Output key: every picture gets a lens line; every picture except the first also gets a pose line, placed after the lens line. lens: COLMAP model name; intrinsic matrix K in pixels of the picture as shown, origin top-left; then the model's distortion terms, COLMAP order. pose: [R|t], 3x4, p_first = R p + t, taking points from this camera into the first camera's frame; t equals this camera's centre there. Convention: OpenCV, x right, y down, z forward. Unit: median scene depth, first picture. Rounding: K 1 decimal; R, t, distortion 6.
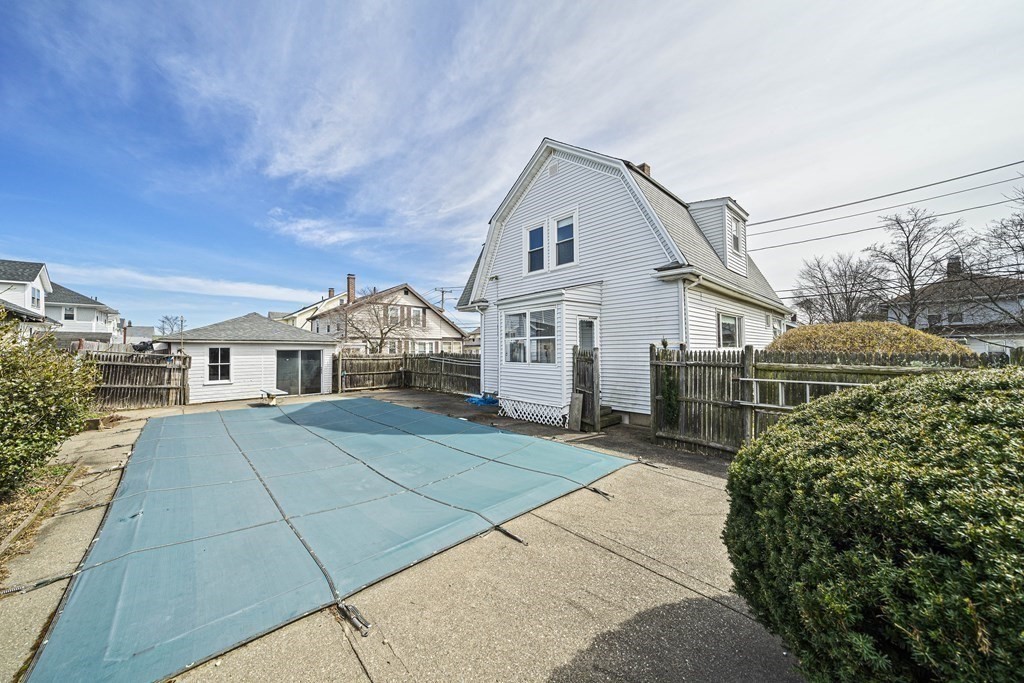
lens RADIAL K [[350.7, 0, 513.2], [0, 350.7, 347.5], [0, 0, 1]] dist [-0.005014, 0.000004]
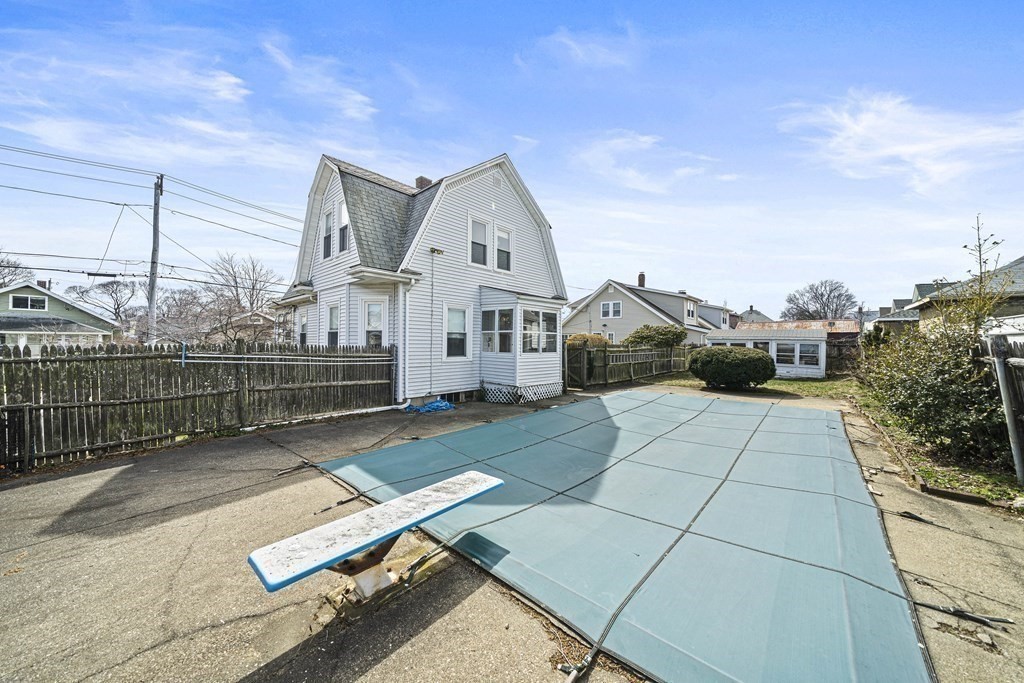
lens RADIAL K [[350.7, 0, 514.1], [0, 350.7, 346.1], [0, 0, 1]] dist [-0.005014, 0.000004]
pose [[-0.098420, -0.006490, 0.995124, -1.097163], [-0.017532, 0.999835, 0.004787, 0.015591], [-0.994990, -0.016976, -0.098518, 1.132799]]
